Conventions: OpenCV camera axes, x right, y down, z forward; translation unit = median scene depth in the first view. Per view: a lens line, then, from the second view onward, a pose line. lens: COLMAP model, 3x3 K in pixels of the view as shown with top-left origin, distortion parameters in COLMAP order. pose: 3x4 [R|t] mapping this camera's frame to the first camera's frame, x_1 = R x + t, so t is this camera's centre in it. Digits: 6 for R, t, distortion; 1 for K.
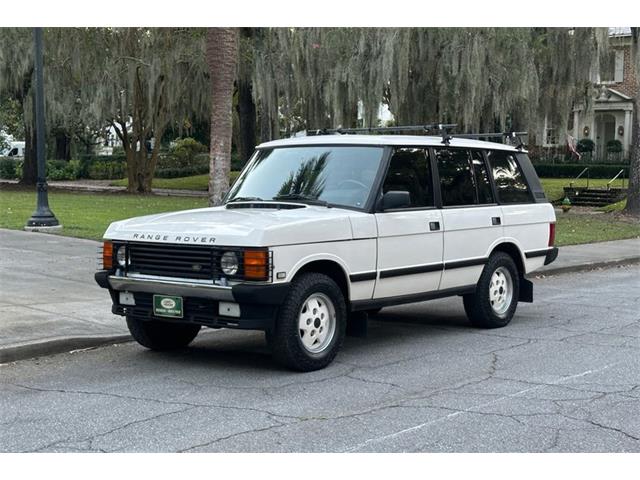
lens RADIAL K [[1024.2, 0, 320.0], [0, 1024.2, 240.0], [0, 0, 1]] dist [0.061711, 0.051452]
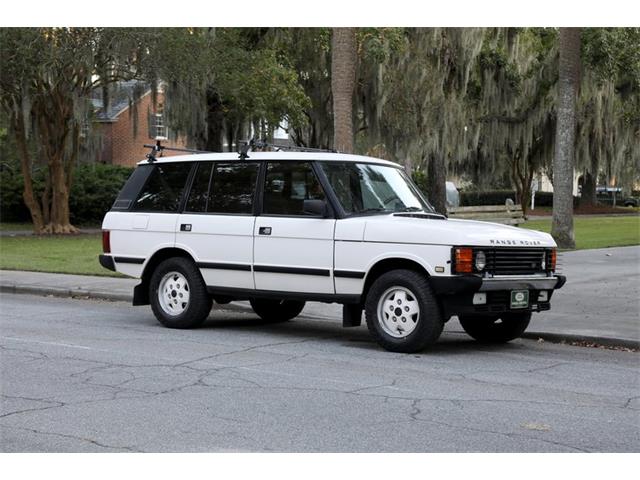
lens RADIAL K [[1230.4, 0, 320.0], [0, 1230.4, 240.0], [0, 0, 1]] dist [0.264662, -0.050016]
pose [[0.001438, 0.036880, -0.999319, 1.395566], [-0.072164, 0.996718, 0.036680, -0.056124], [0.997392, 0.072062, 0.004094, 1.038040]]
